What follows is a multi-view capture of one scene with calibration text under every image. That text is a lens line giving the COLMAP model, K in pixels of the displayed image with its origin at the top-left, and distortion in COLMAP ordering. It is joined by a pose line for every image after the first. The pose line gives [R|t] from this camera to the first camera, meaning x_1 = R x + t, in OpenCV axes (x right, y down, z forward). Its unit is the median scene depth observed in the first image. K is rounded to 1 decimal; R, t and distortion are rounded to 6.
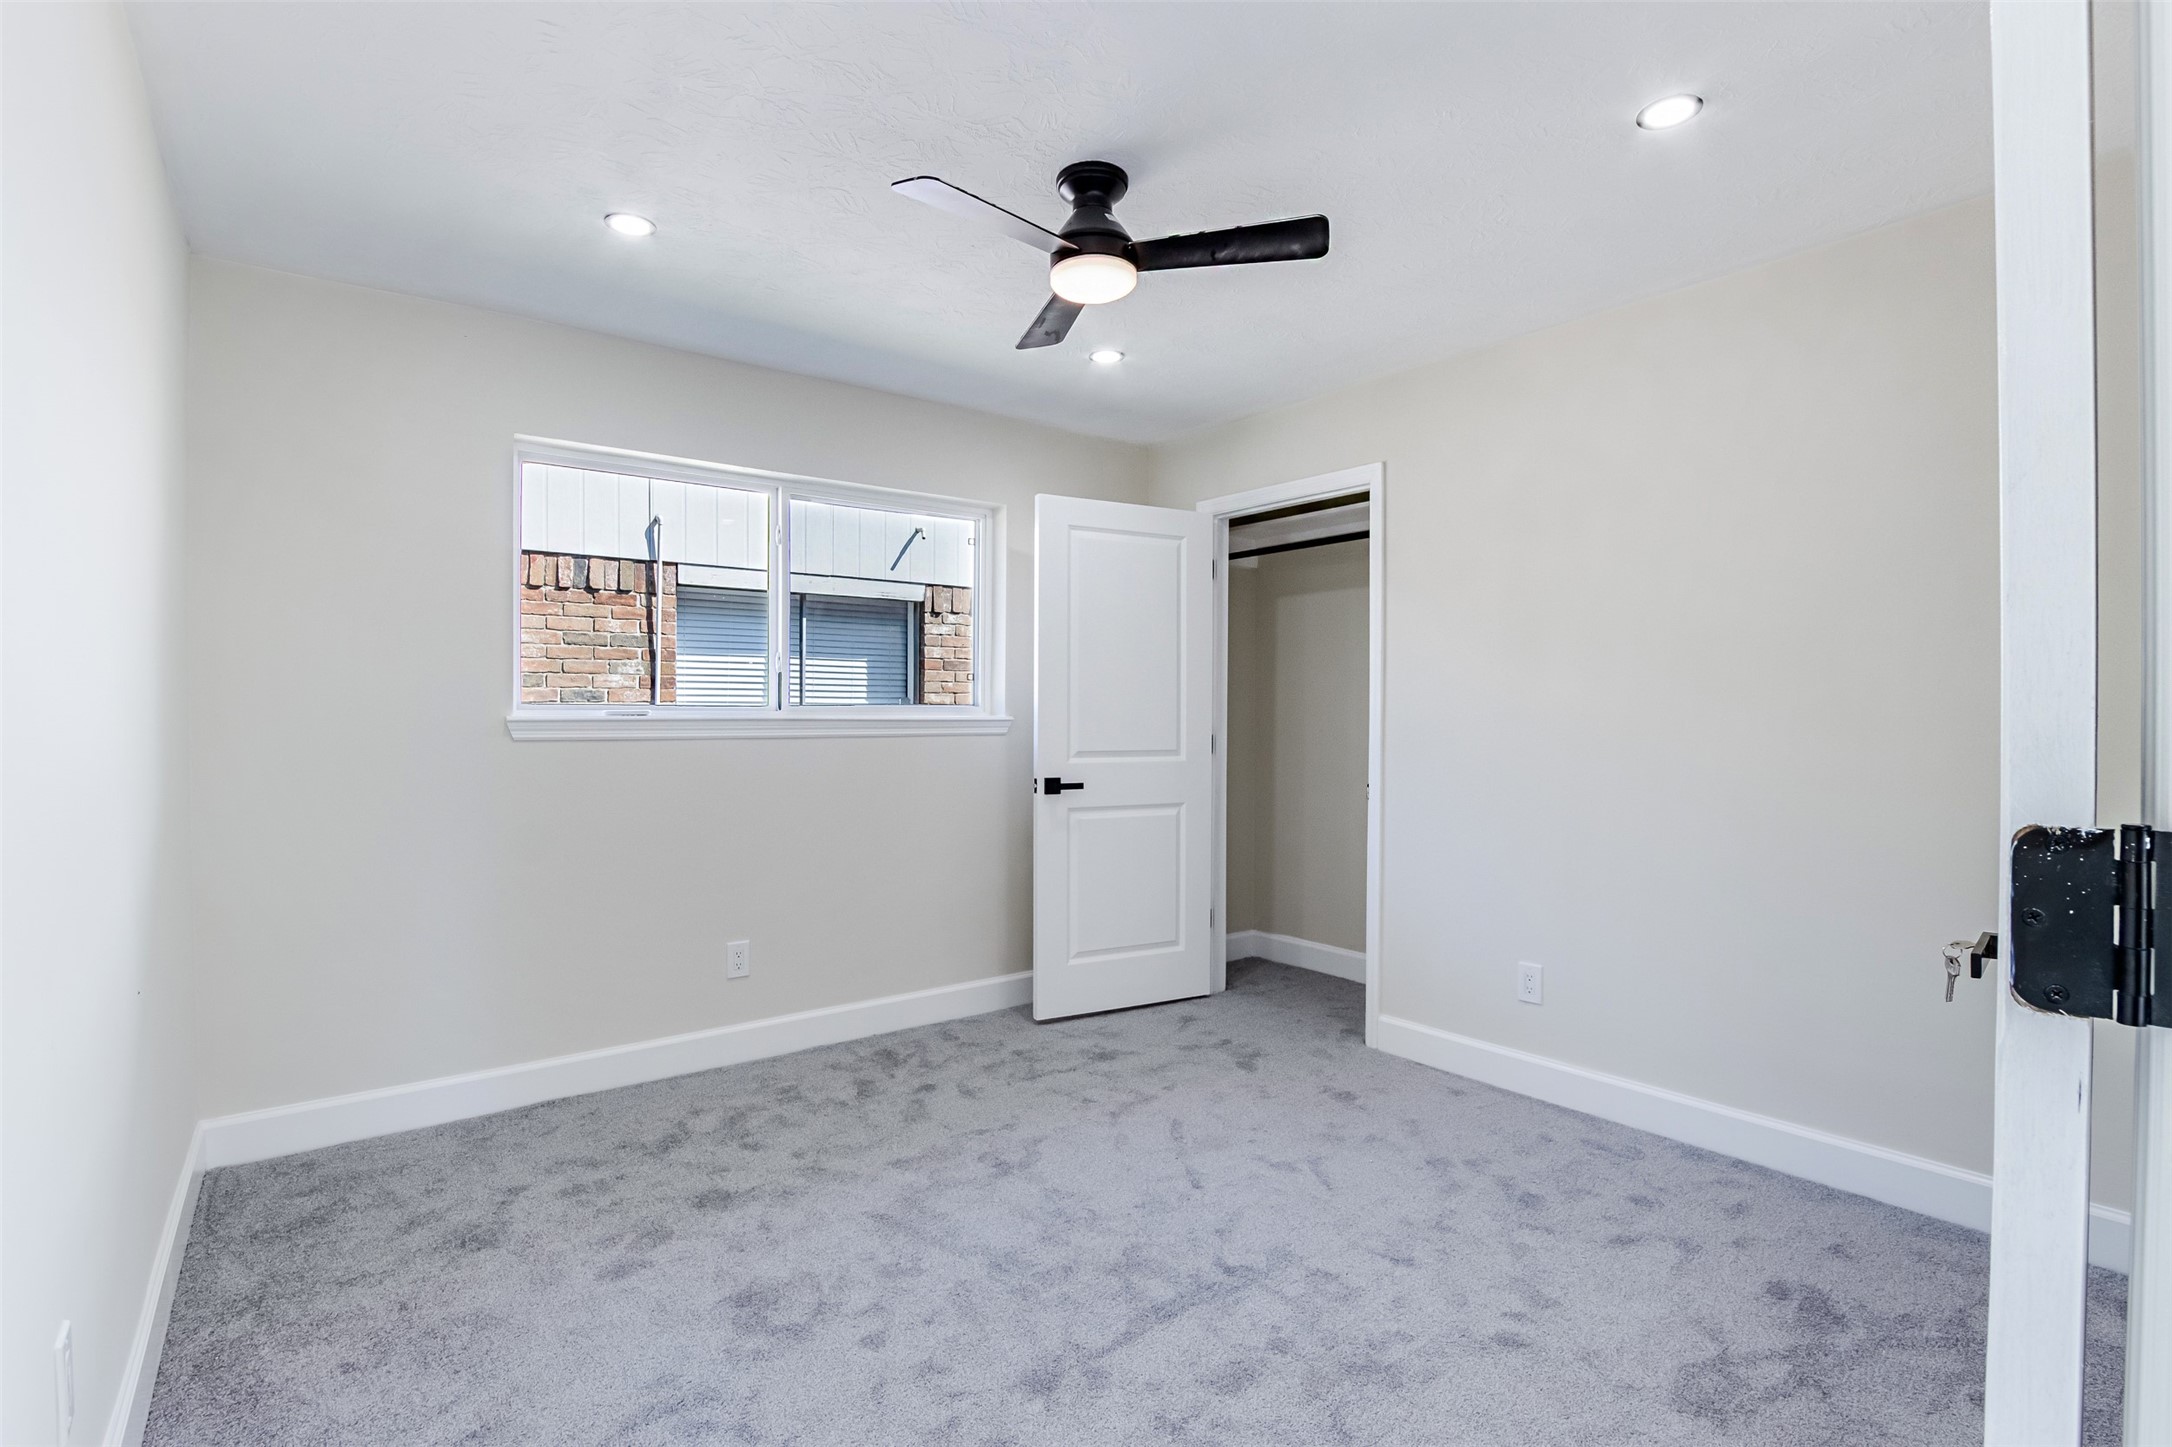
lens RADIAL K [[1000.8, 0, 1085.9], [0, 1000.8, 730.7], [0, 0, 1]] dist [0.000630, 0.004149]
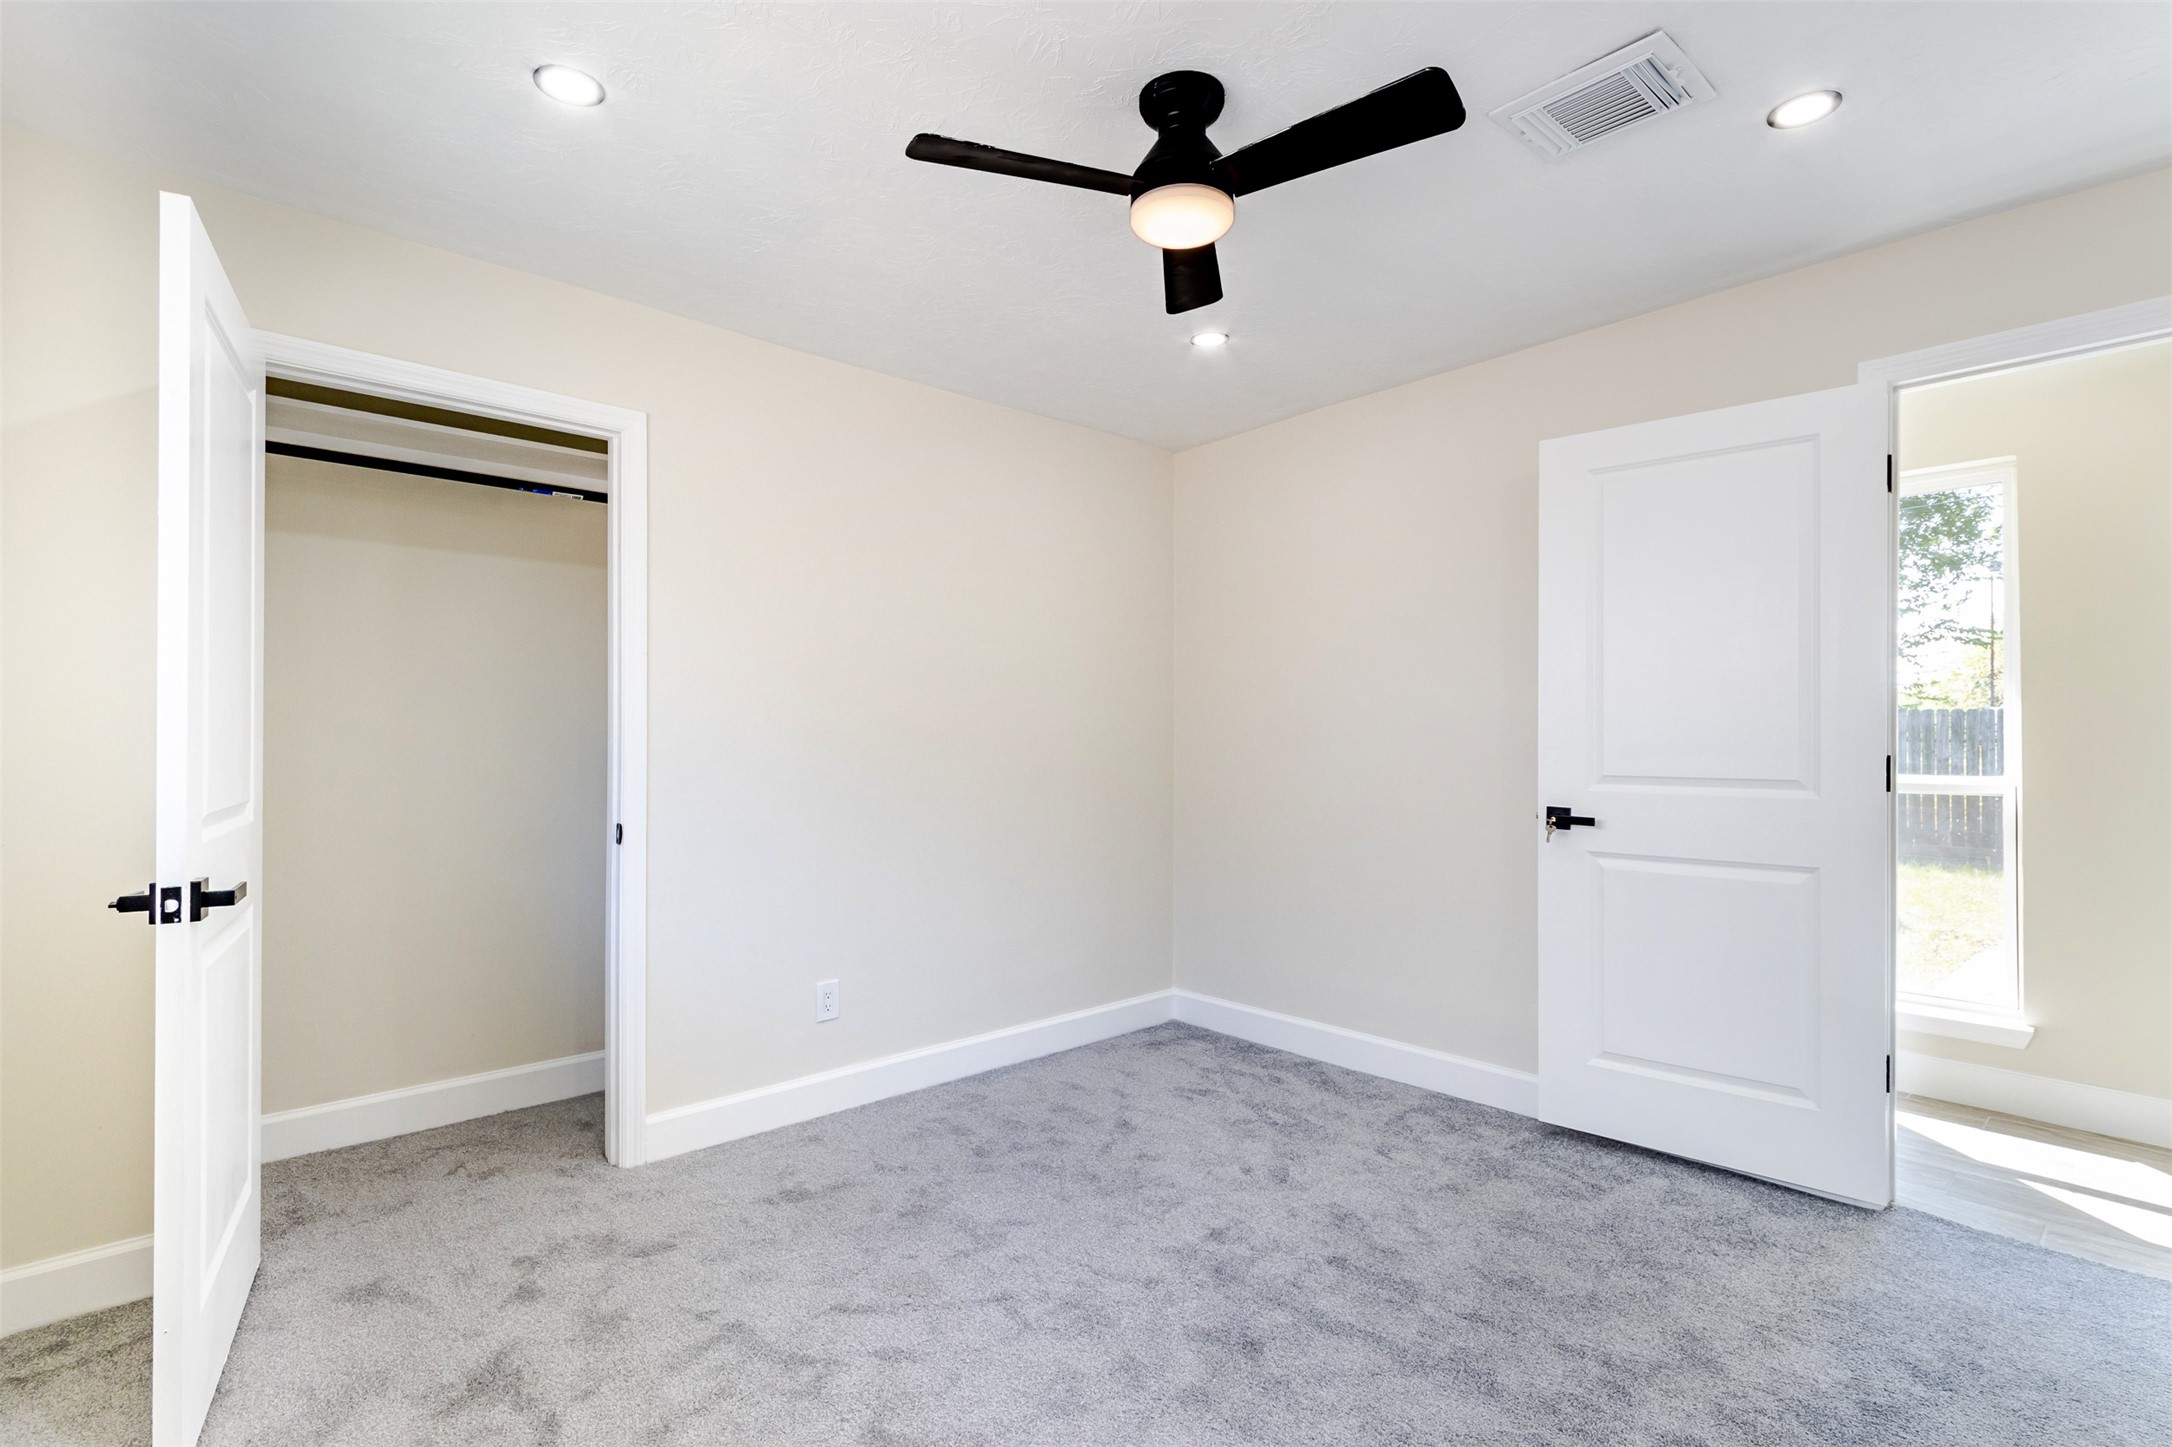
lens RADIAL K [[1000.8, 0, 1085.9], [0, 1000.8, 730.7], [0, 0, 1]] dist [0.000630, 0.004149]
pose [[-0.052845, 0.010456, 0.998548, -0.571485], [0.012345, 0.999876, -0.009817, -0.007329], [-0.998526, 0.011808, -0.052967, 0.779355]]
